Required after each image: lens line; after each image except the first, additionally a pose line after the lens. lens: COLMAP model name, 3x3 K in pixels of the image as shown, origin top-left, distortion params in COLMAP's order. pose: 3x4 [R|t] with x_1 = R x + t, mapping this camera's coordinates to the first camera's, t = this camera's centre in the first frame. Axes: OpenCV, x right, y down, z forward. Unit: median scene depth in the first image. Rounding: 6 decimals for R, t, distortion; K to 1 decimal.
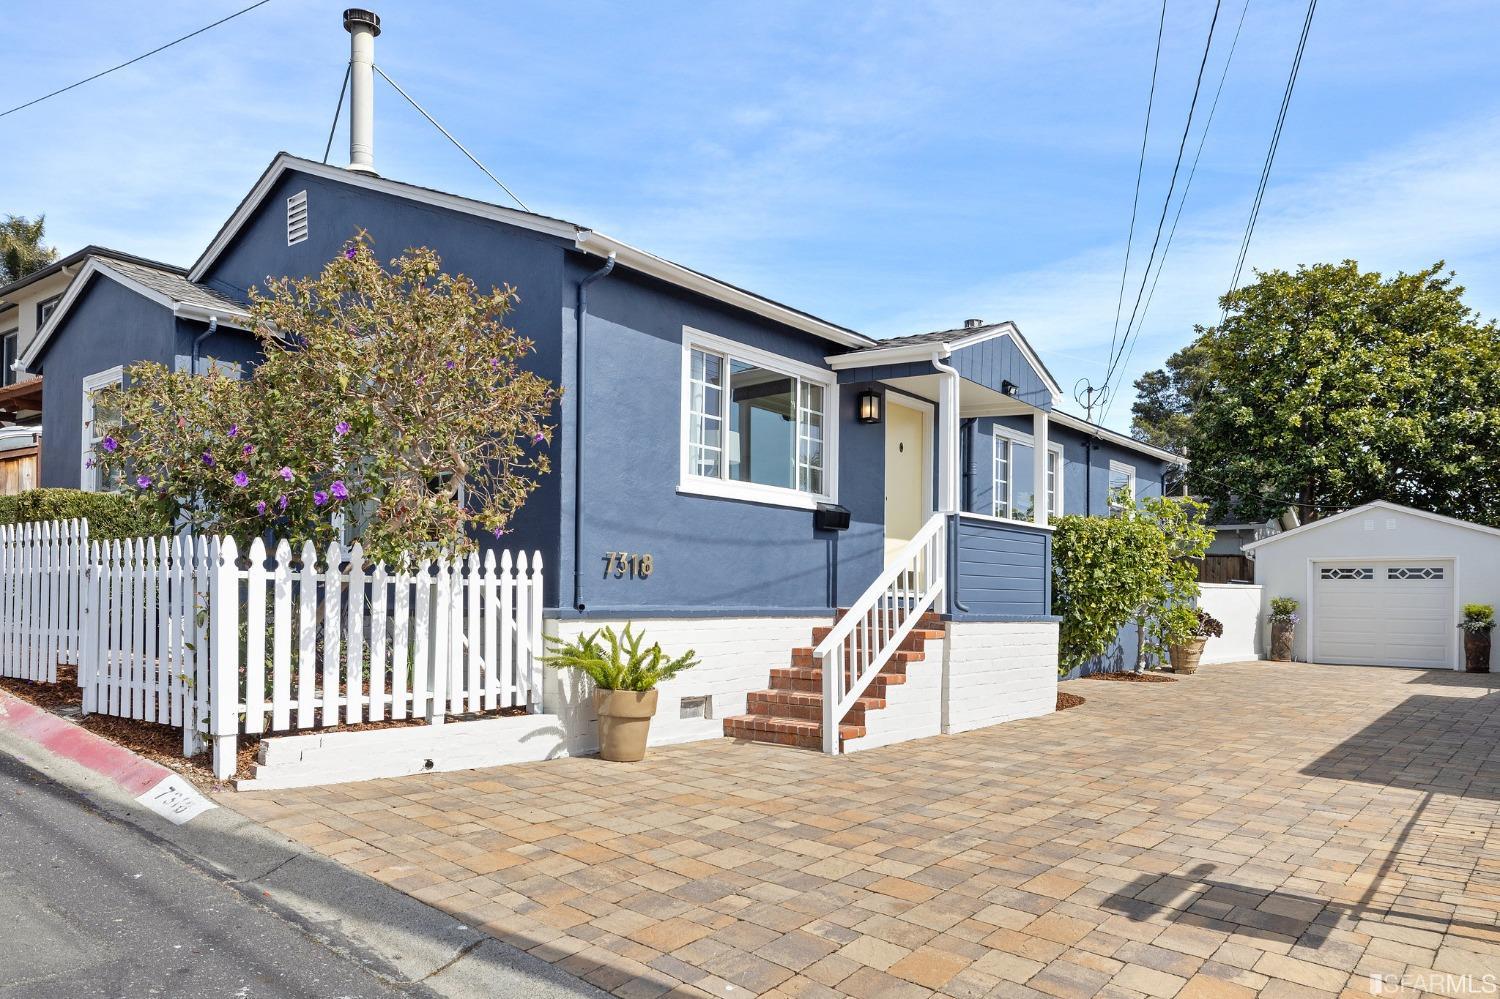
lens RADIAL K [[1057.8, 0, 758.0], [0, 1057.8, 587.3], [0, 0, 1]] dist [-0.002800, -0.000144]
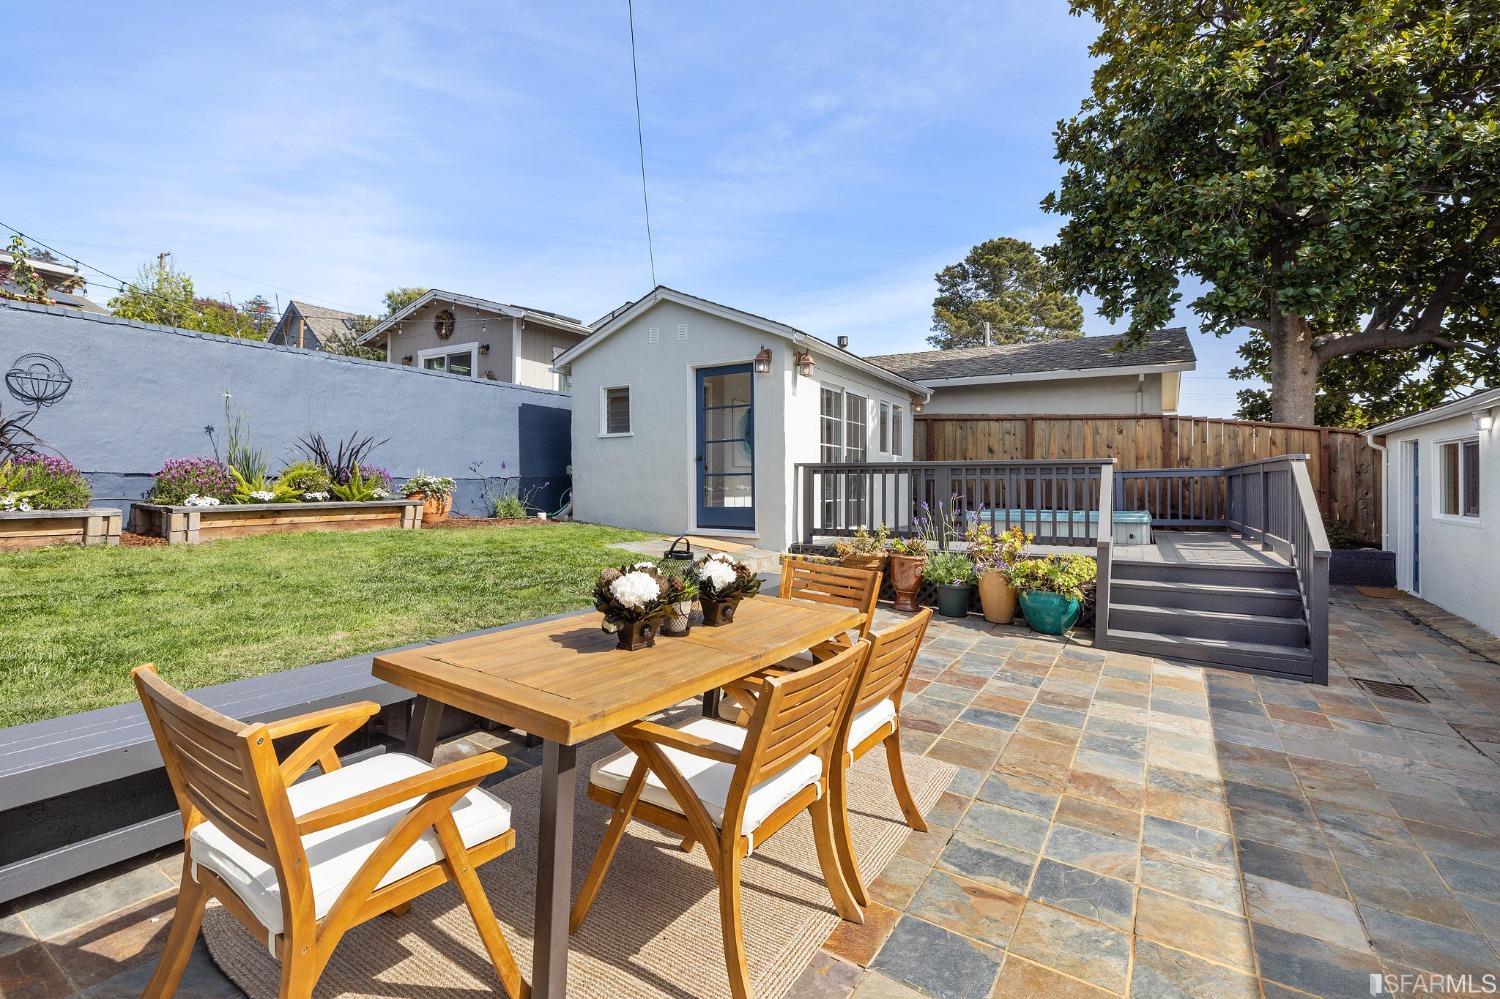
lens RADIAL K [[694.9, 0, 740.8], [0, 694.9, 473.4], [0, 0, 1]] dist [-0.005417, -0.000372]
pose [[0.996532, -0.002703, 0.083167, 0.257282], [0.002862, 0.999994, -0.001793, -0.001395], [-0.083162, 0.002025, 0.996534, 0.800965]]
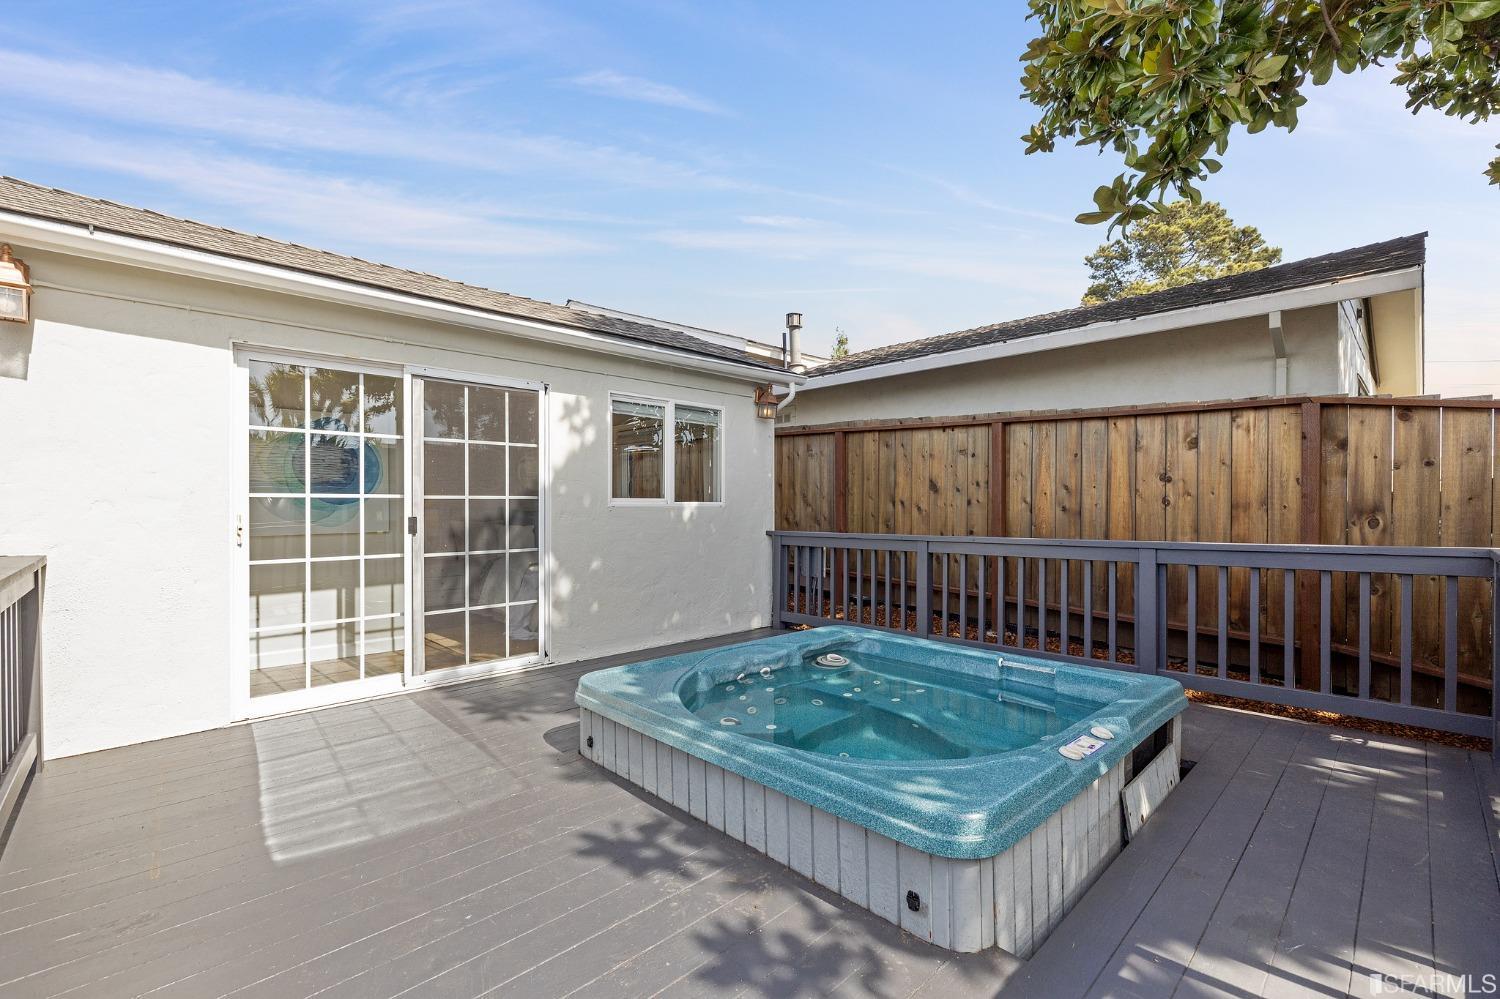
lens RADIAL K [[648.5, 0, 747.4], [0, 648.5, 503.8], [0, 0, 1]] dist [-0.001102, -0.000110]
pose [[0.980430, -0.009566, -0.196636, 0.446159], [0.011687, 0.999885, 0.009629, -0.014333], [0.196521, -0.011739, 0.980429, 1.018825]]
